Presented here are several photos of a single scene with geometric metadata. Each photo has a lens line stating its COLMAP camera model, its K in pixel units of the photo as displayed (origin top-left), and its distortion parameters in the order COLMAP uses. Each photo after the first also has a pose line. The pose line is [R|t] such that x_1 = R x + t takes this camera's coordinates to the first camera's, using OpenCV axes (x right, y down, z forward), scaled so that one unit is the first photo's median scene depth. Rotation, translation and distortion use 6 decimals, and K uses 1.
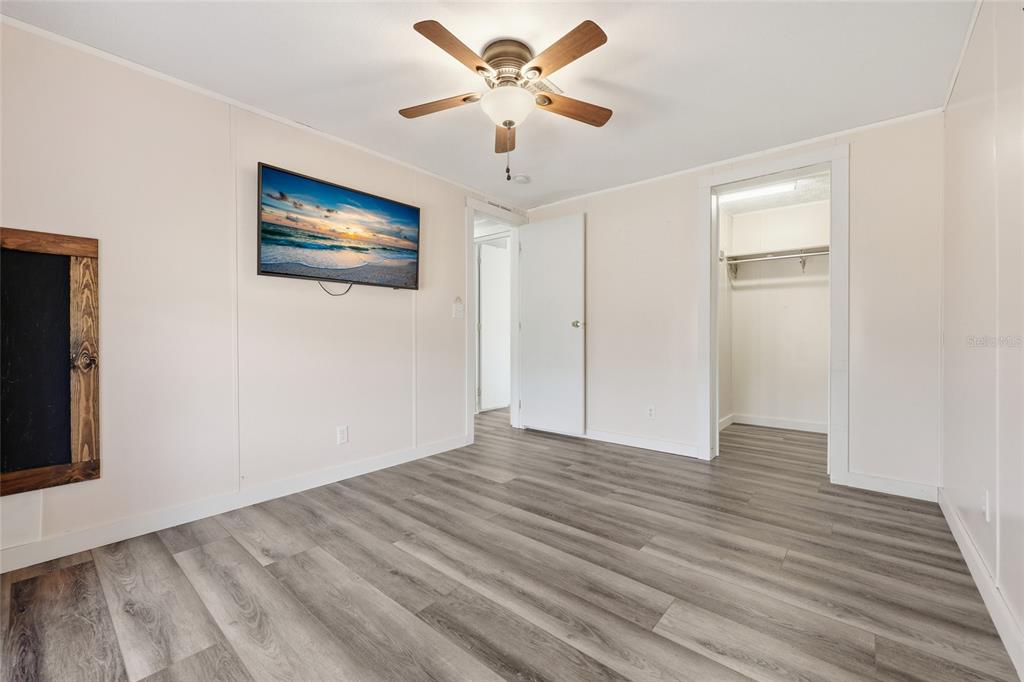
lens RADIAL K [[415.4, 0, 511.6], [0, 415.4, 338.3], [0, 0, 1]] dist [0.000180, -0.000002]
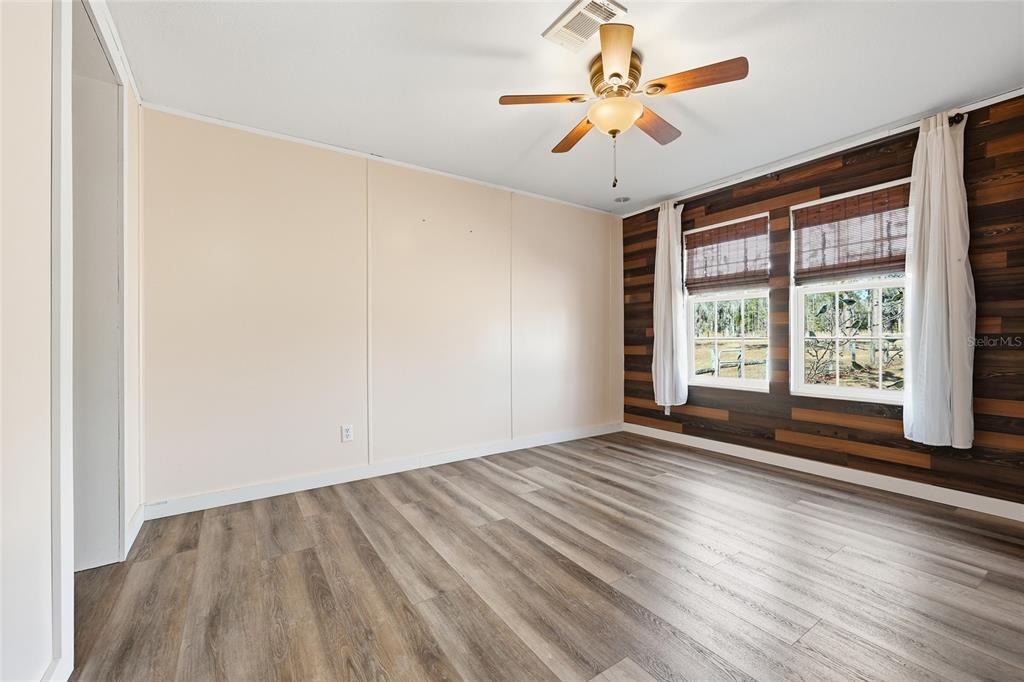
lens RADIAL K [[415.4, 0, 511.6], [0, 415.4, 338.3], [0, 0, 1]] dist [0.000180, -0.000002]
pose [[-0.962195, 0.007557, 0.272257, -0.039409], [0.009211, 0.999946, 0.004795, -0.017712], [-0.272206, 0.007121, -0.962213, 2.095250]]
